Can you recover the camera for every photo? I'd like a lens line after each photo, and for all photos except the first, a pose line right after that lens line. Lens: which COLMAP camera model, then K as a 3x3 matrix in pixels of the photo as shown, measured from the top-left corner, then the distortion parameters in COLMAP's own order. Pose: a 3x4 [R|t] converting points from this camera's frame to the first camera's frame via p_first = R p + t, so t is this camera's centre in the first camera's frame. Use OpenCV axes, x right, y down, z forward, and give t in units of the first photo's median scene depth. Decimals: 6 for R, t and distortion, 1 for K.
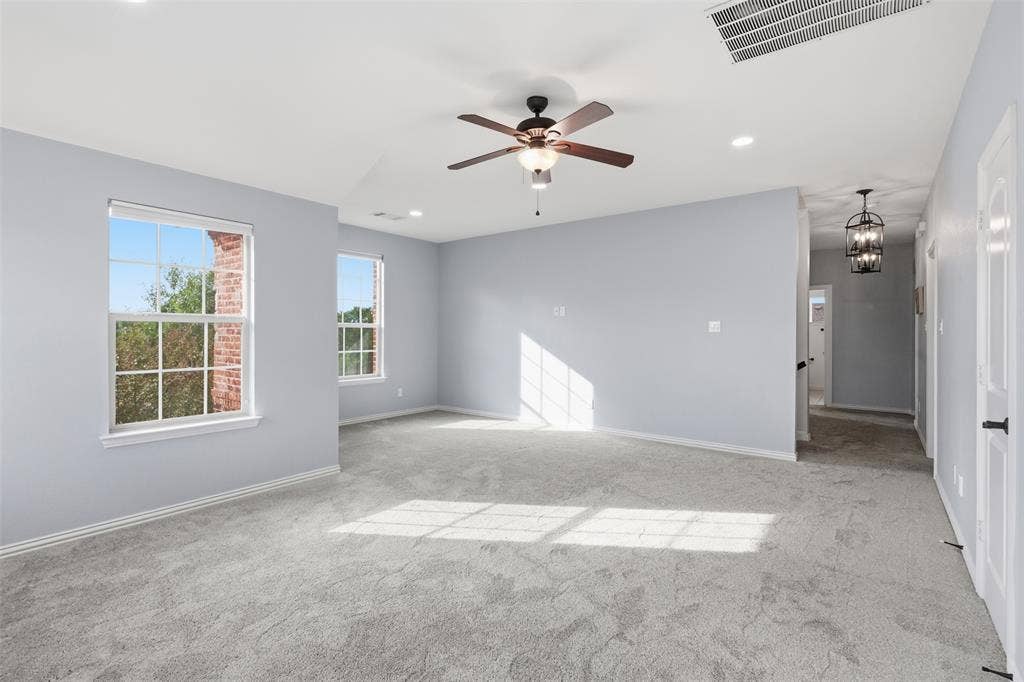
lens RADIAL K [[478.8, 0, 508.5], [0, 478.8, 335.0], [0, 0, 1]] dist [0.006375, 0.000568]
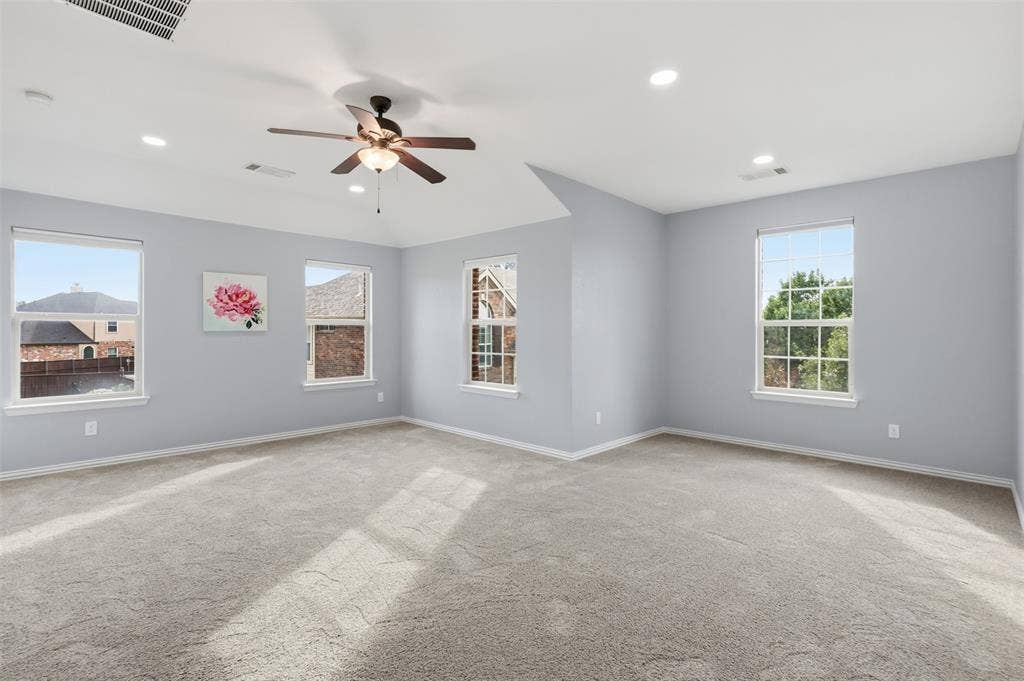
lens RADIAL K [[478.8, 0, 504.6], [0, 478.8, 333.0], [0, 0, 1]] dist [0.006375, 0.000568]
pose [[-0.102348, -0.000934, -0.994748, 1.000564], [-0.012774, 0.999918, 0.000376, 0.003674], [0.994667, 0.012746, -0.102351, 1.308833]]
